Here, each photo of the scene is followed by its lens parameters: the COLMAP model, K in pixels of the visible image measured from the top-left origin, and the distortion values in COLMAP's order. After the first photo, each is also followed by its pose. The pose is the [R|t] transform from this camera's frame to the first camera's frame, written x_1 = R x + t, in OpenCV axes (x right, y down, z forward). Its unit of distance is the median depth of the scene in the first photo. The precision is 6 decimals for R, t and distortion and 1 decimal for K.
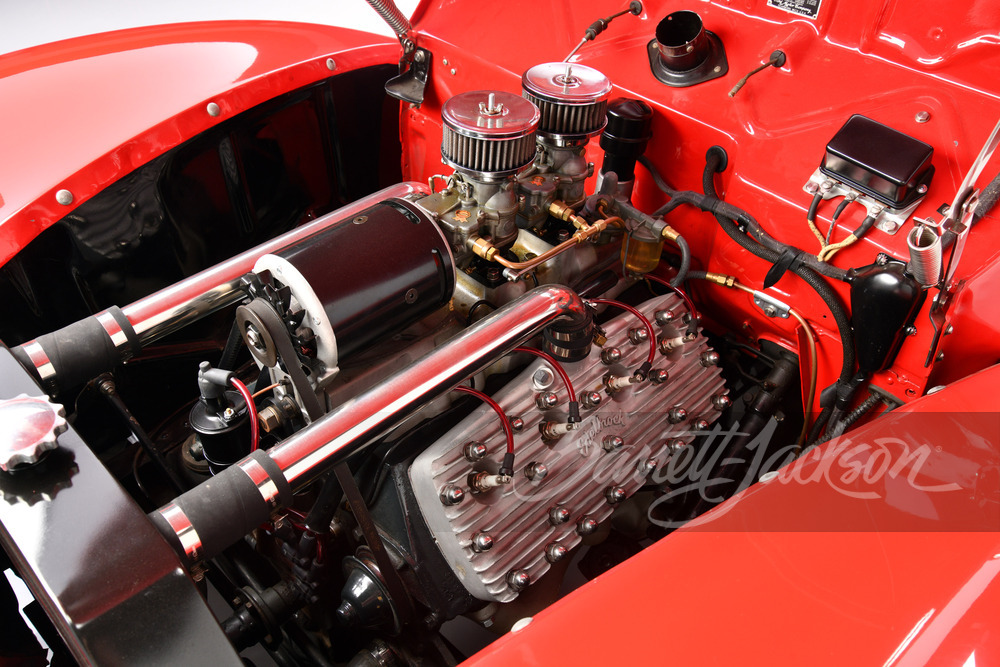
lens RADIAL K [[805.7, 0, 493.9], [0, 805.7, 335.1], [0, 0, 1]] dist [-0.010462, -0.002733]
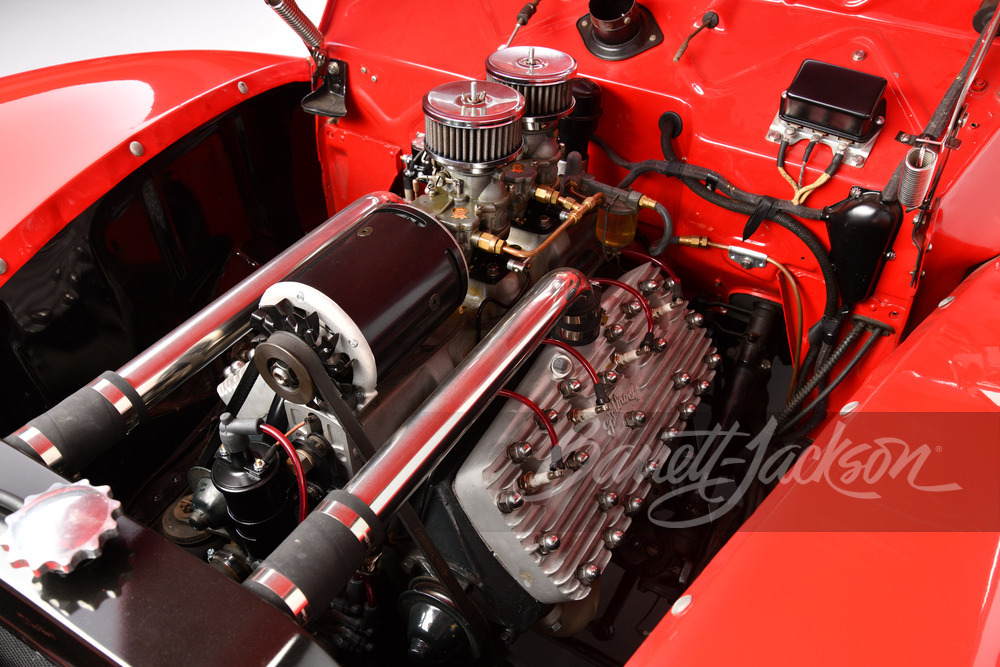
lens RADIAL K [[805.7, 0, 502.0], [0, 805.7, 332.1], [0, 0, 1]] dist [-0.010462, -0.002733]
pose [[0.969219, -0.180094, 0.167871, -0.168398], [0.183459, 0.983016, -0.004628, 0.004550], [-0.164187, 0.035283, 0.985798, 0.051502]]
